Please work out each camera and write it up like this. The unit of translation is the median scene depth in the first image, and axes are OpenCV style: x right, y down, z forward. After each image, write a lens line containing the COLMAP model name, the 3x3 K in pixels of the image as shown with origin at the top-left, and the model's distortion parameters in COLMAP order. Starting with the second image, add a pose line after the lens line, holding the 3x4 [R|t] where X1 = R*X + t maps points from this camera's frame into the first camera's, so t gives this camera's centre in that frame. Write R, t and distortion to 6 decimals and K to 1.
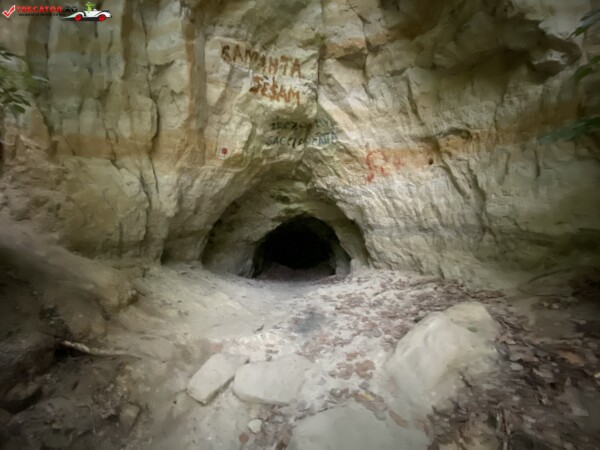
lens RADIAL K [[241.1, 0, 300.0], [0, 241.1, 225.0], [0, 0, 1]] dist [0.000928, -0.000097]
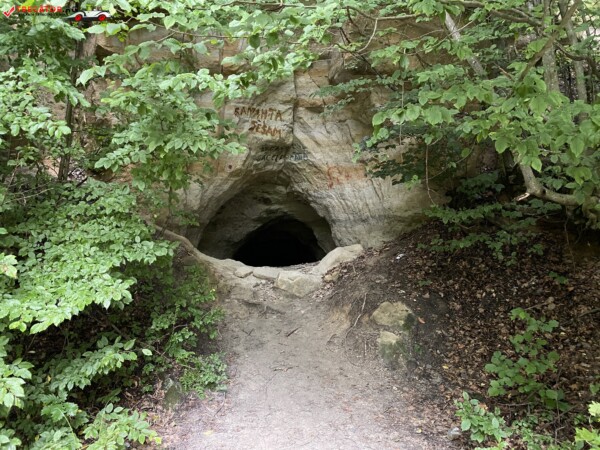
lens RADIAL K [[458.2, 0, 299.0], [0, 458.2, 222.4], [0, 0, 1]] dist [-0.033509, 0.055046]
pose [[0.999129, 0.007267, 0.041085, -0.001620], [-0.004314, 0.997430, -0.071514, 0.223615], [-0.041500, 0.071274, 0.996593, -1.722288]]
